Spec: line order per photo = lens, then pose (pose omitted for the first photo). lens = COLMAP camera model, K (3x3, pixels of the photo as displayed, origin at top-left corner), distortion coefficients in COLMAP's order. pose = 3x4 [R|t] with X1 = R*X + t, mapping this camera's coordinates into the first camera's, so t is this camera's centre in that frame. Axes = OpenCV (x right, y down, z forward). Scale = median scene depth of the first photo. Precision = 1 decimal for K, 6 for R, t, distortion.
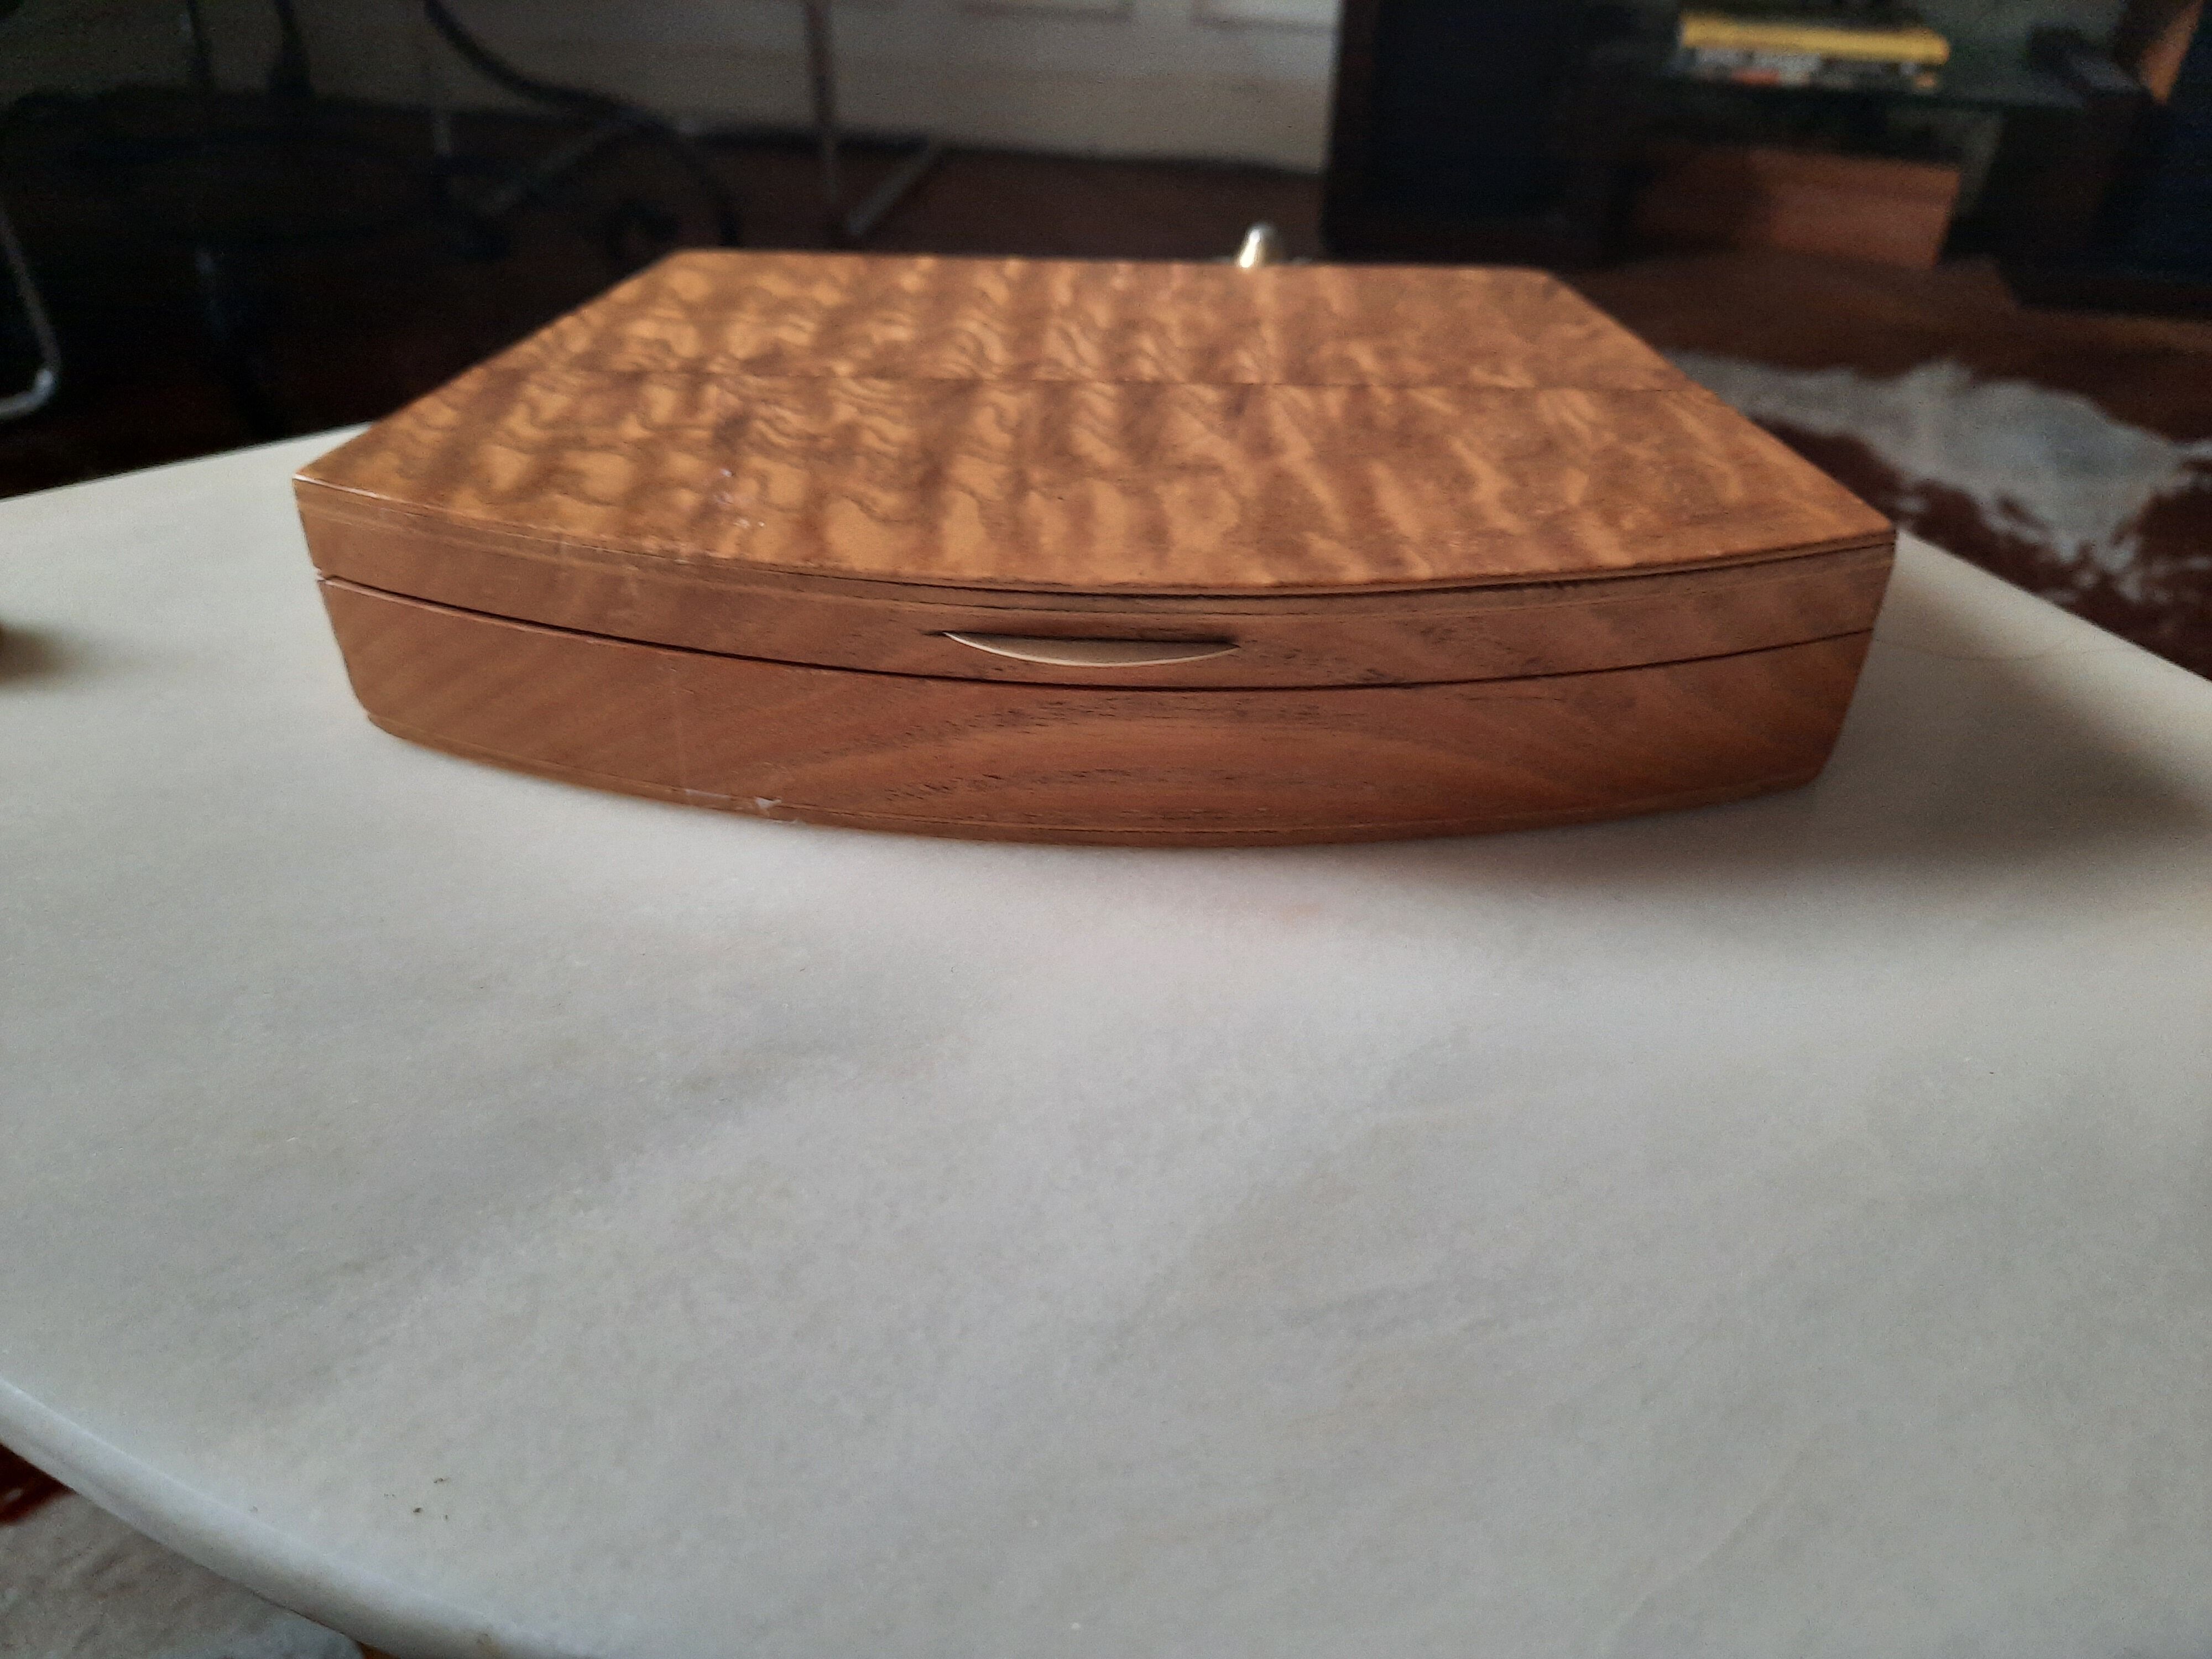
lens RADIAL K [[1733.7, 0, 1106.0], [0, 1733.7, 829.5], [0, 0, 1]] dist [-0.002874, -0.005204]
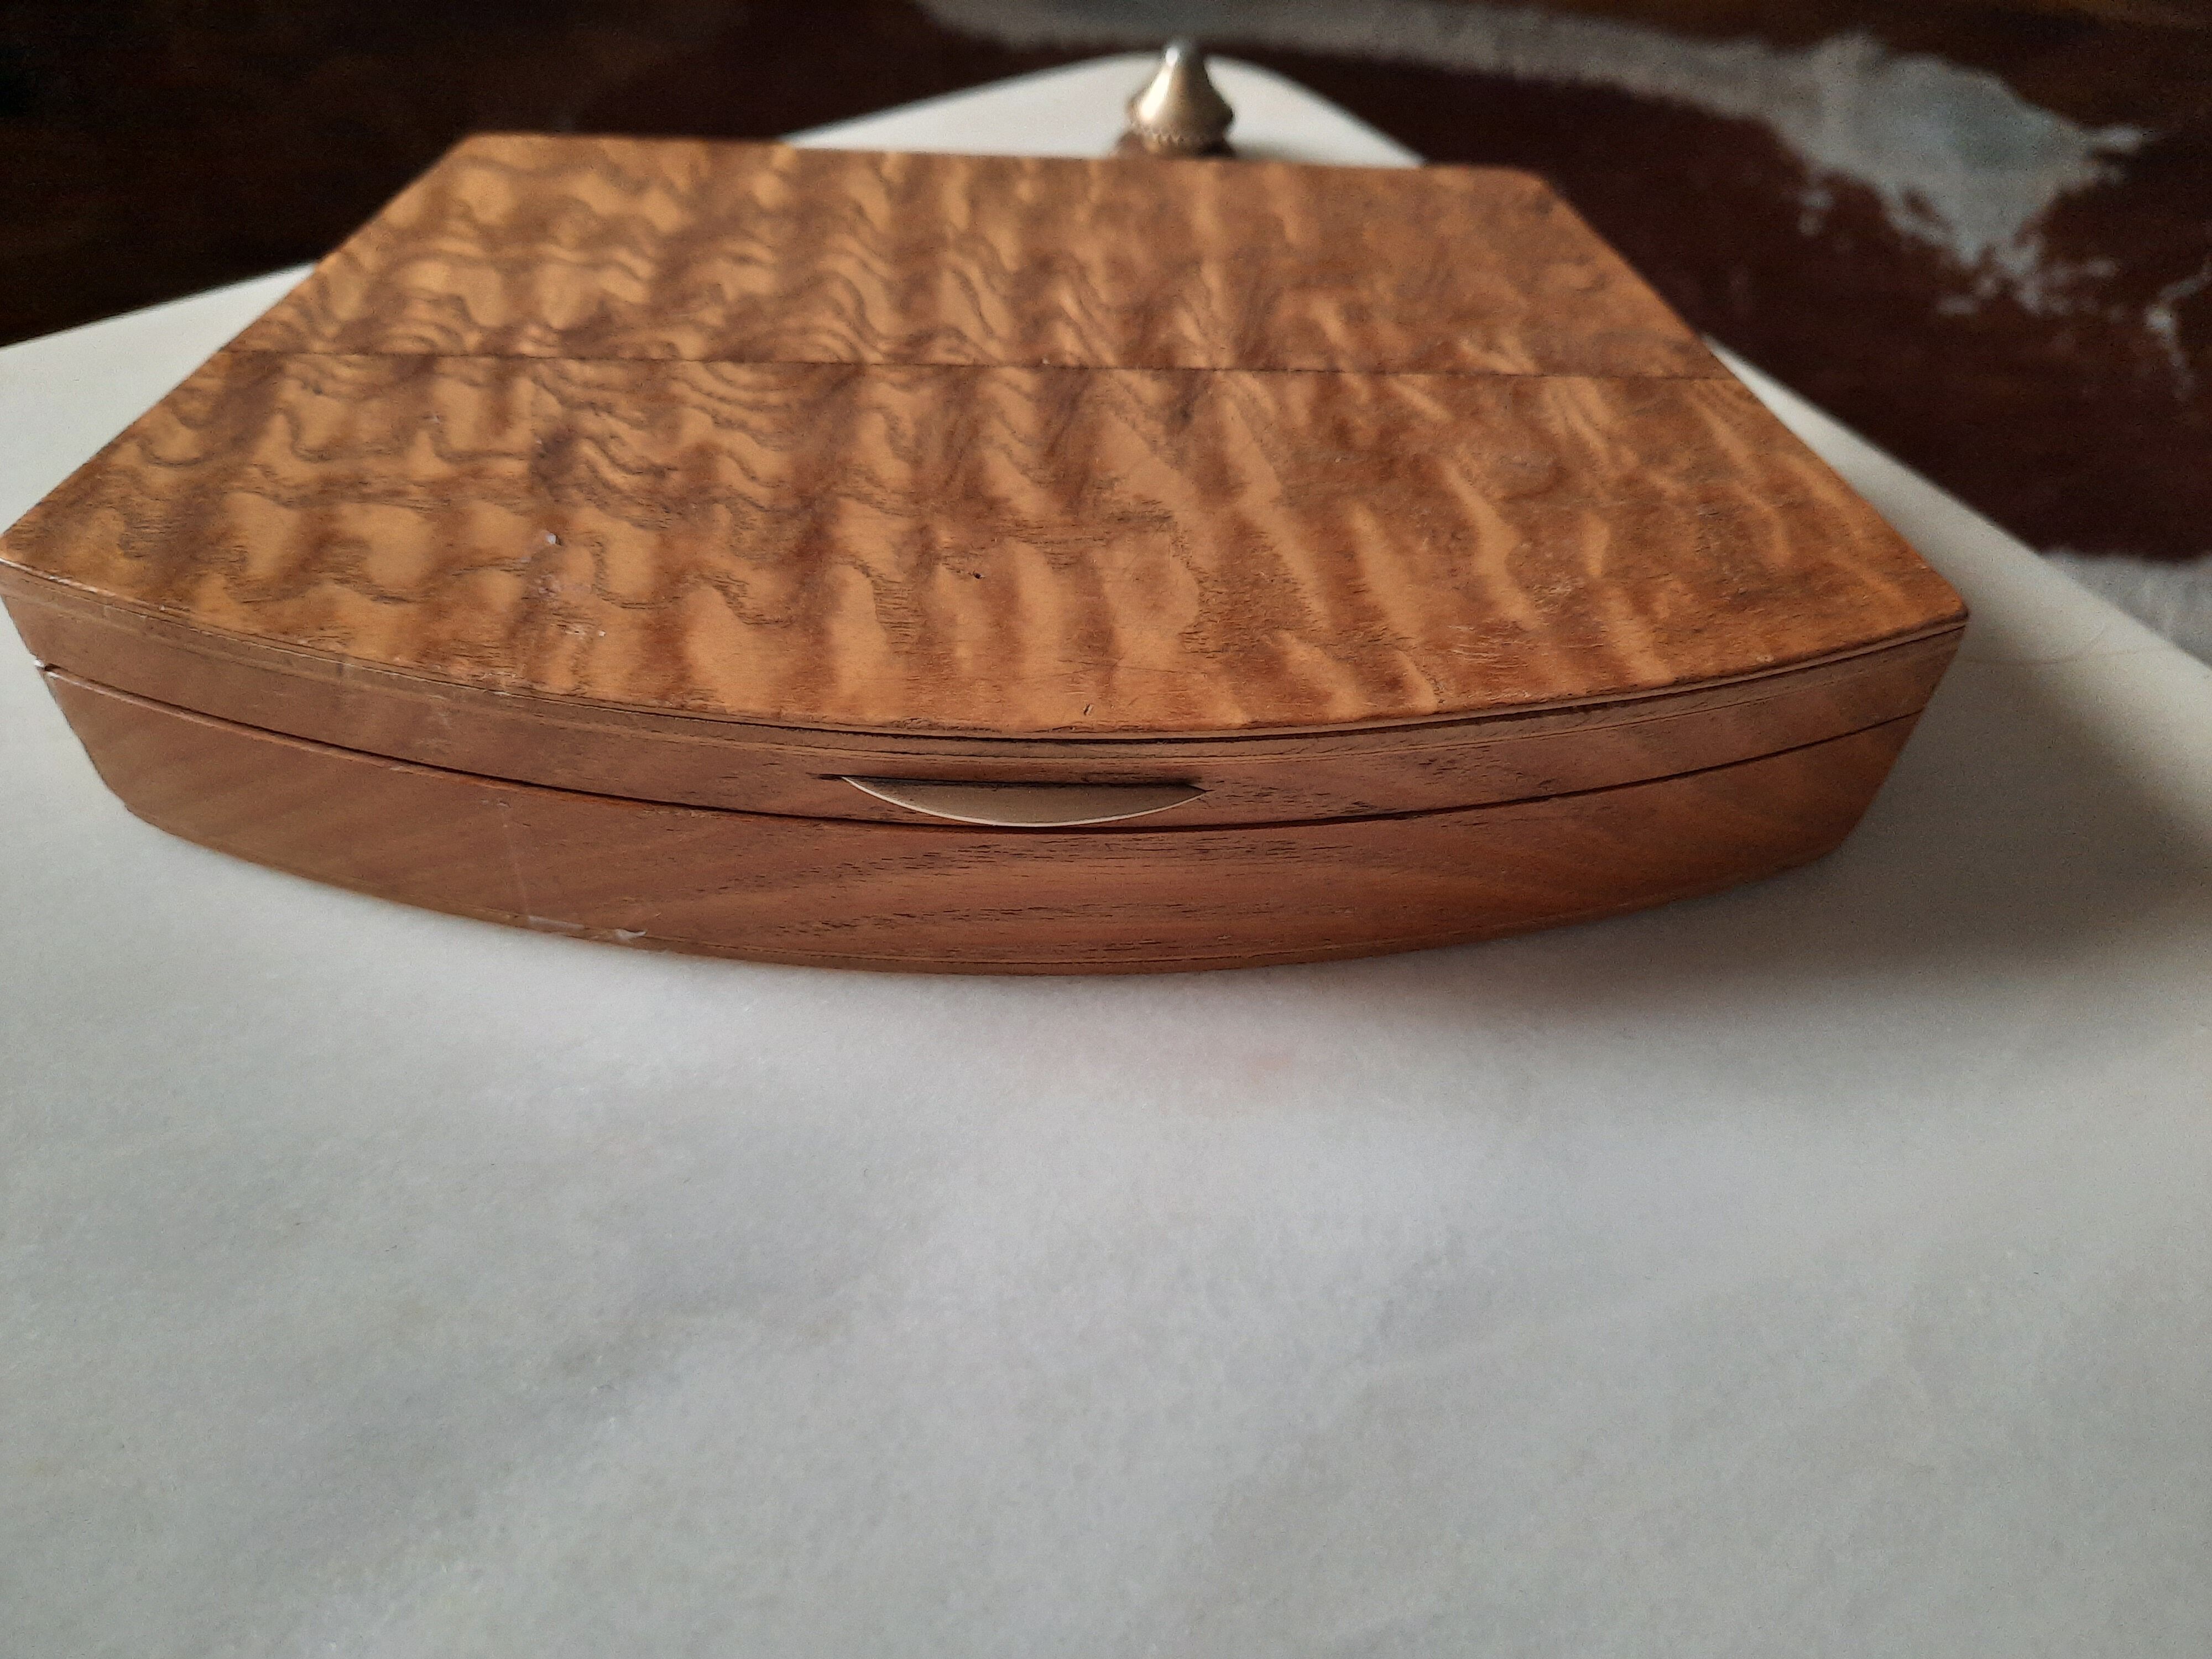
lens RADIAL K [[1735.7, 0, 1106.0], [0, 1735.7, 829.5], [0, 0, 1]] dist [-0.008664, -0.010960]
pose [[0.996812, -0.022920, 0.076428, -0.029611], [0.007099, 0.979532, 0.201164, -0.231297], [-0.079474, -0.199980, 0.976571, 0.178102]]
